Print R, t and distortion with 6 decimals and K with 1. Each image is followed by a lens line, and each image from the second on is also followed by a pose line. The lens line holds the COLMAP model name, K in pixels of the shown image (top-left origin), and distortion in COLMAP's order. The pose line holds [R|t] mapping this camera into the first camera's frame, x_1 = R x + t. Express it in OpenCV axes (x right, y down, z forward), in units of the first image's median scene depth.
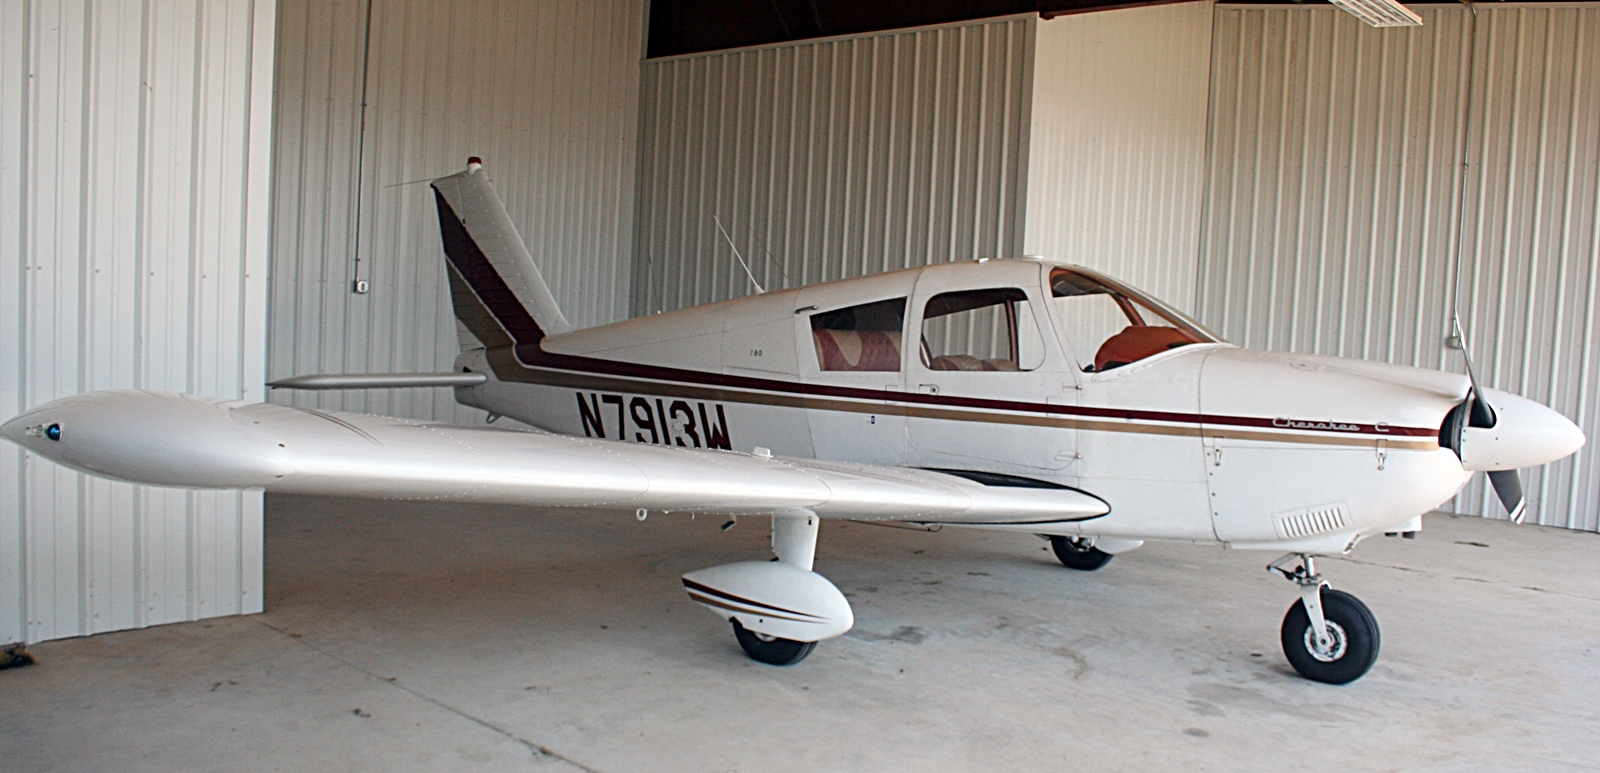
lens RADIAL K [[1329.2, 0, 800.0], [0, 1329.2, 386.5], [0, 0, 1]] dist [-0.168147, 0.175449]
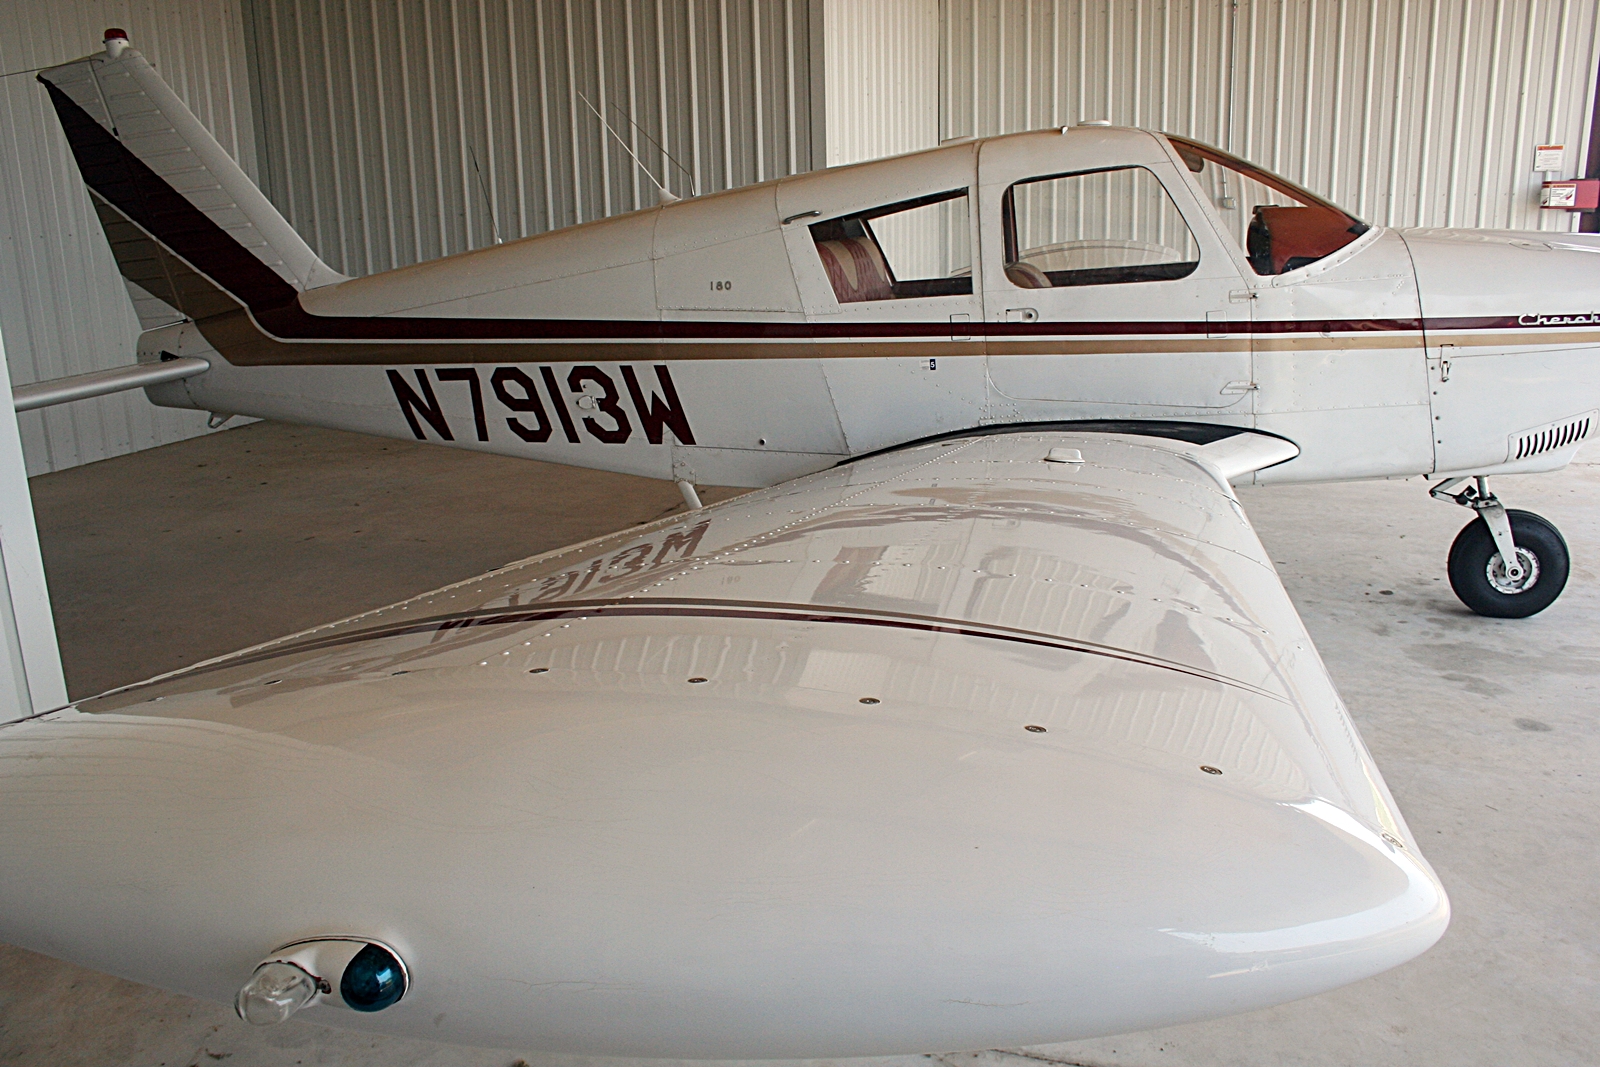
lens RADIAL K [[1319.1, 0, 800.0], [0, 1319.1, 533.5], [0, 0, 1]] dist [-0.154328, 0.133521]
pose [[0.921484, -0.167305, 0.350538, -0.249885], [0.096497, 0.972792, 0.210627, -0.038684], [-0.376239, -0.160263, 0.912557, 0.329164]]
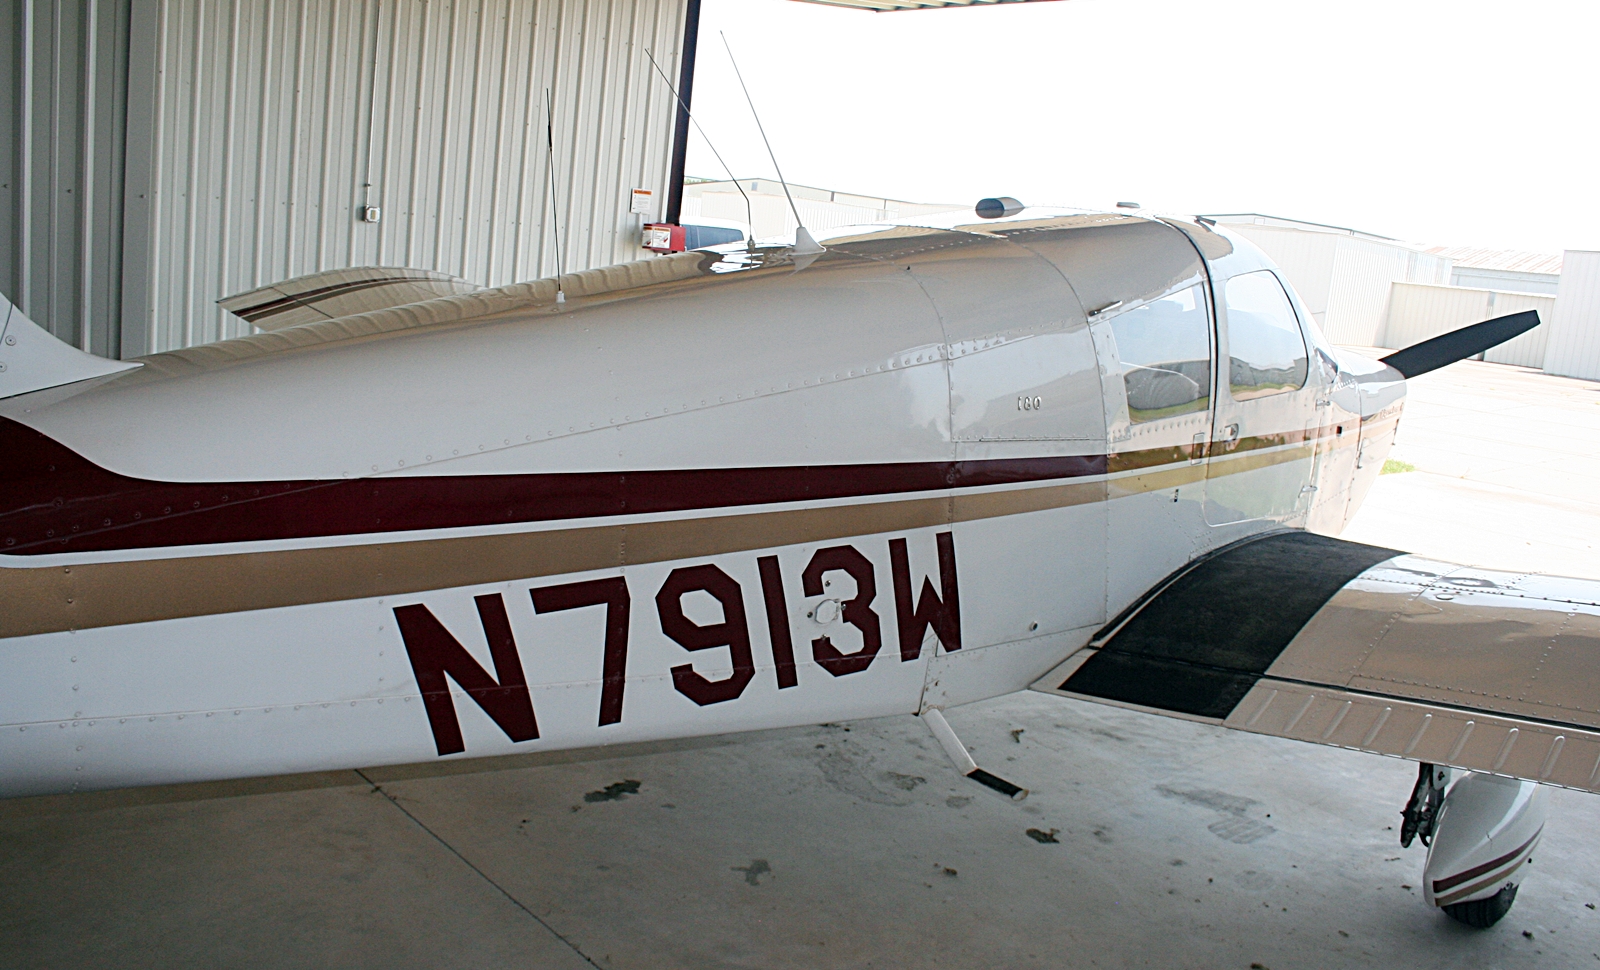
lens RADIAL K [[1319.0, 0, 801.1], [0, 1319.0, 463.4], [0, 0, 1]] dist [-0.158803, 0.131567]
pose [[0.098167, -0.205588, 0.973703, -0.469147], [-0.030369, 0.977354, 0.209421, -0.094251], [-0.994706, -0.050129, 0.089701, 1.009217]]
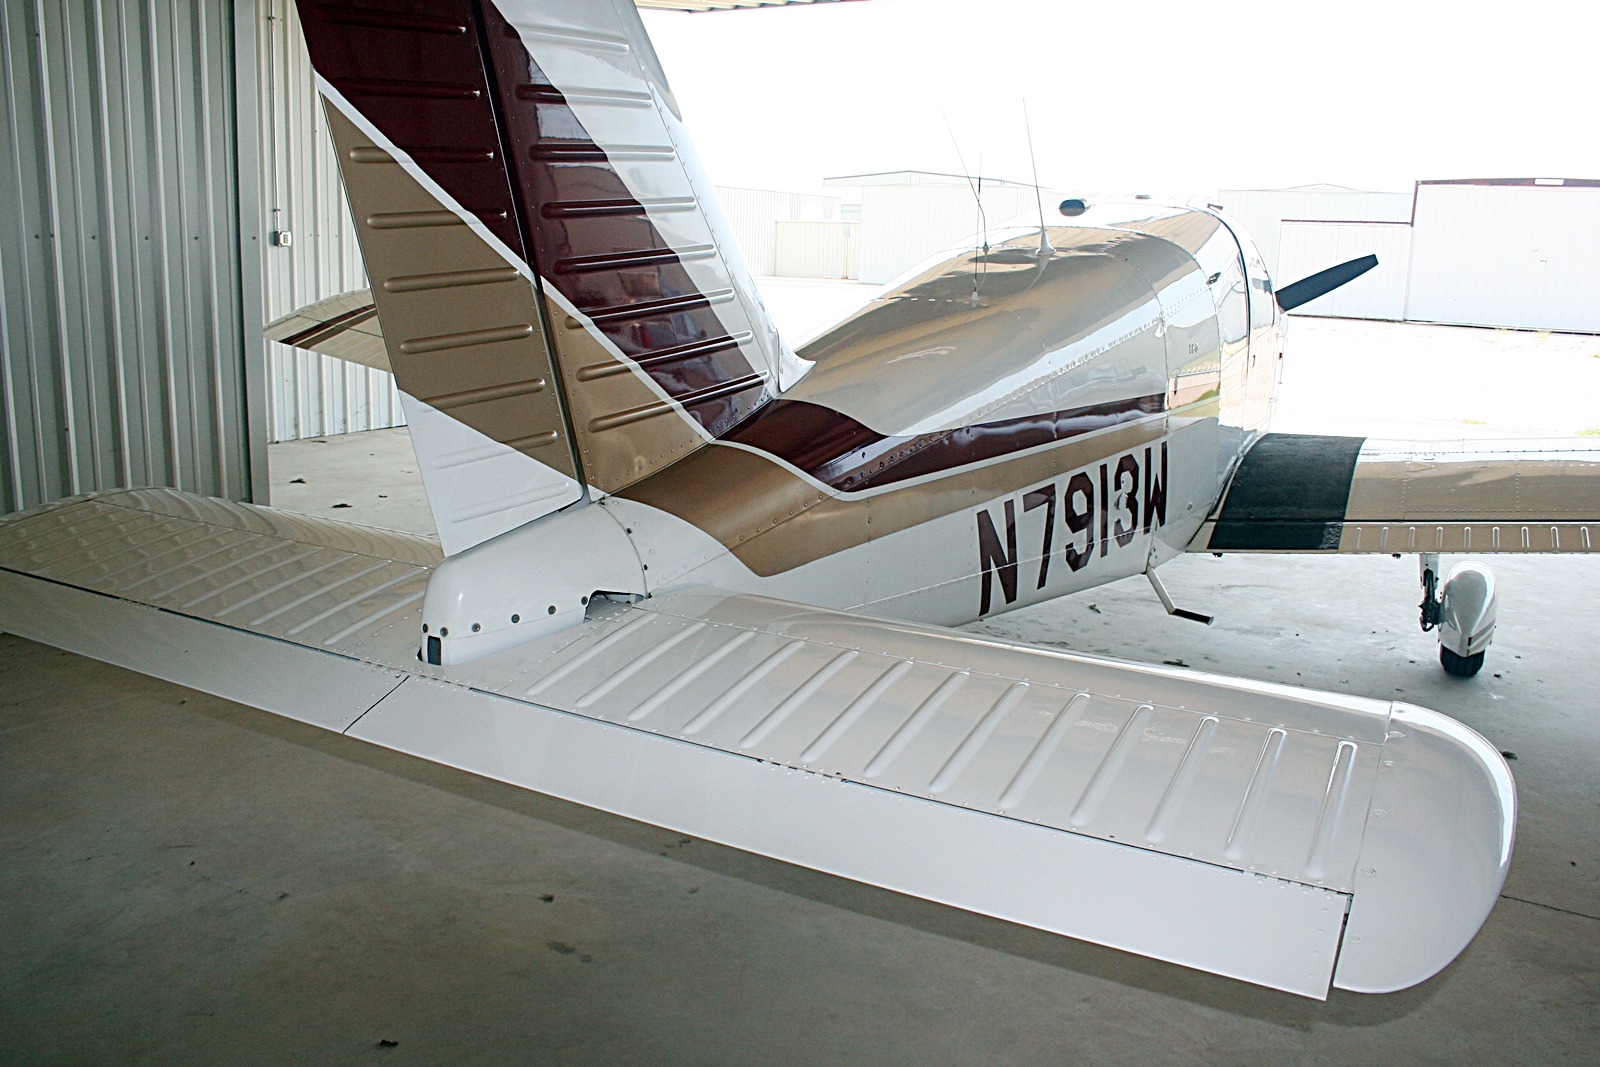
lens RADIAL K [[1319.1, 0, 800.0], [0, 1319.1, 533.5], [0, 0, 1]] dist [-0.154328, 0.133521]
pose [[-0.162159, -0.268752, 0.949461, -0.613923], [0.021599, 0.960999, 0.275707, -0.114770], [-0.986528, 0.065216, -0.150030, 1.258135]]
